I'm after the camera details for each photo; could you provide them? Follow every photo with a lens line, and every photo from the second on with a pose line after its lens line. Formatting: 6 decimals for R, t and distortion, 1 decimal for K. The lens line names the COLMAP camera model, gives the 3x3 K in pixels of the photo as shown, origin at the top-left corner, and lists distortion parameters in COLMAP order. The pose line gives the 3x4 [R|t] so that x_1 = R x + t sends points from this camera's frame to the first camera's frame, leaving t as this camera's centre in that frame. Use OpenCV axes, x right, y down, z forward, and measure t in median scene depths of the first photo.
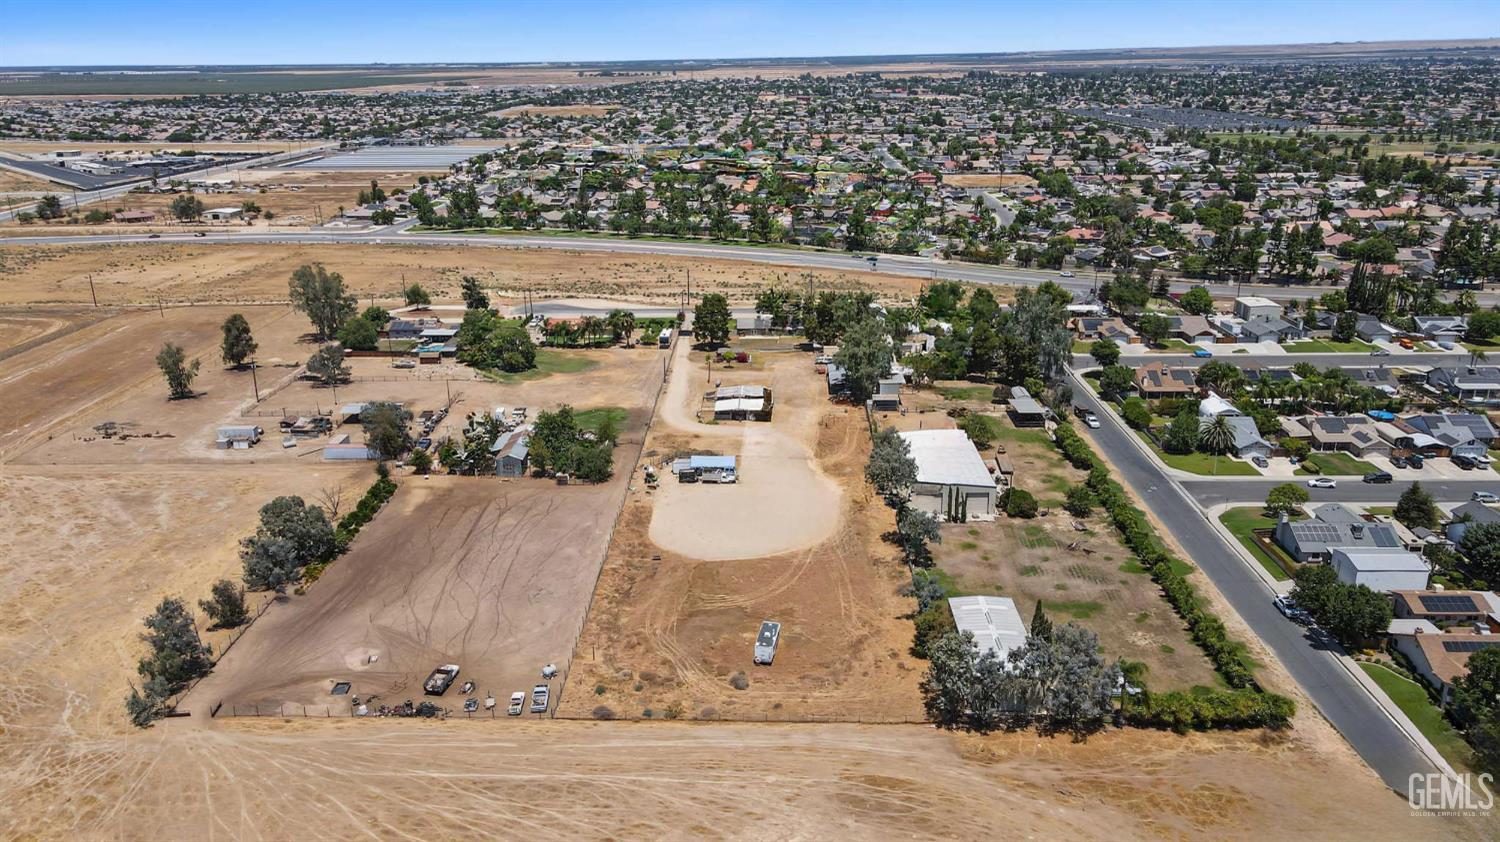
lens RADIAL K [[1091.3, 0, 746.1], [0, 1091.3, 417.4], [0, 0, 1]] dist [-0.004748, 0.048137]
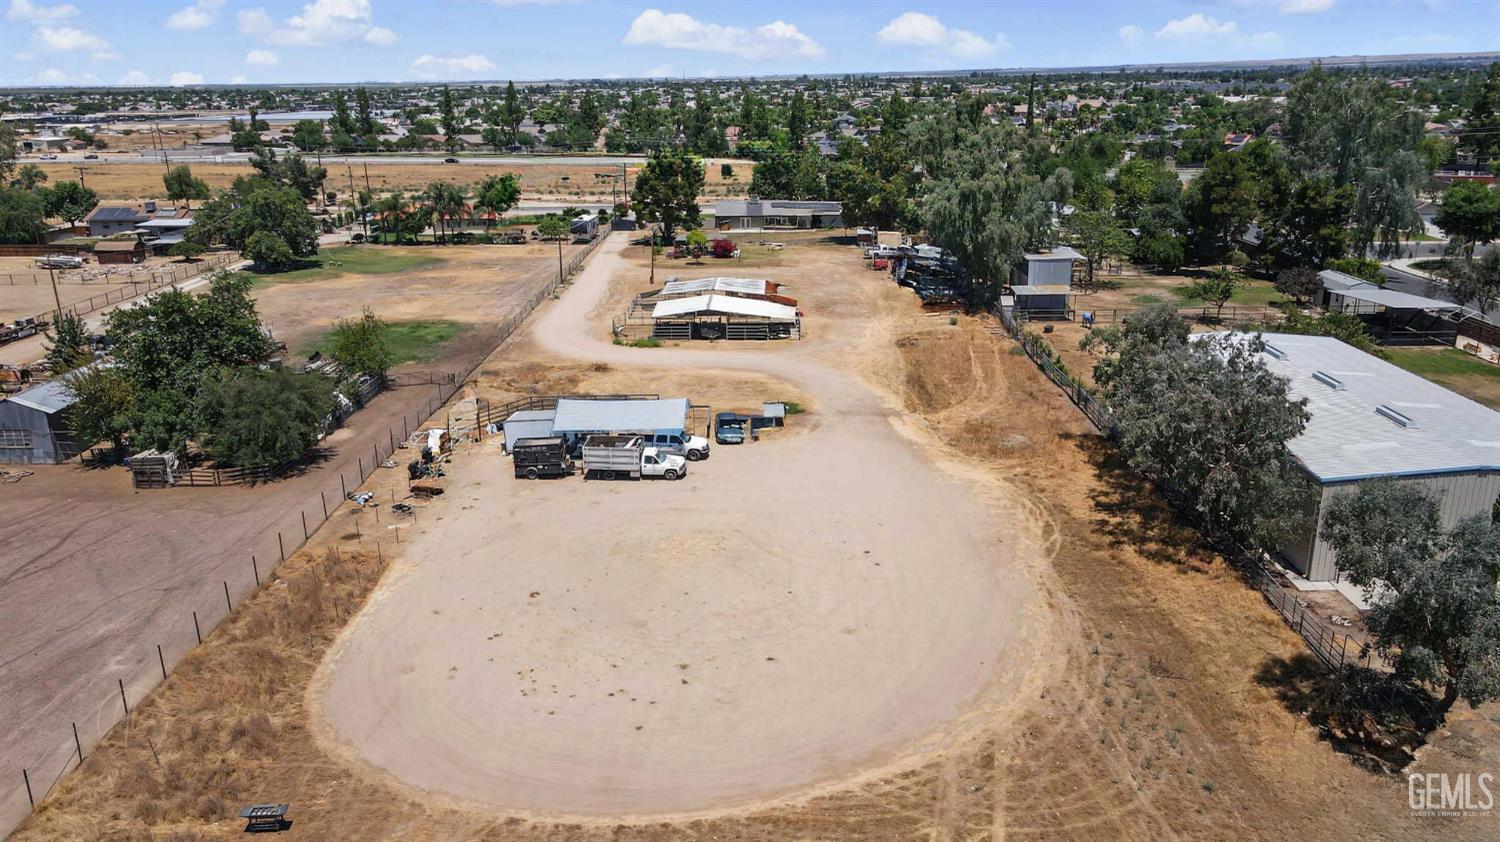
lens RADIAL K [[1091.3, 0, 746.1], [0, 1091.3, 417.4], [0, 0, 1]] dist [-0.004748, 0.048137]
pose [[0.999980, -0.005769, 0.002654, 0.006561], [0.005814, 0.999840, -0.016937, 0.040253], [-0.002556, 0.016952, 0.999853, 0.568153]]
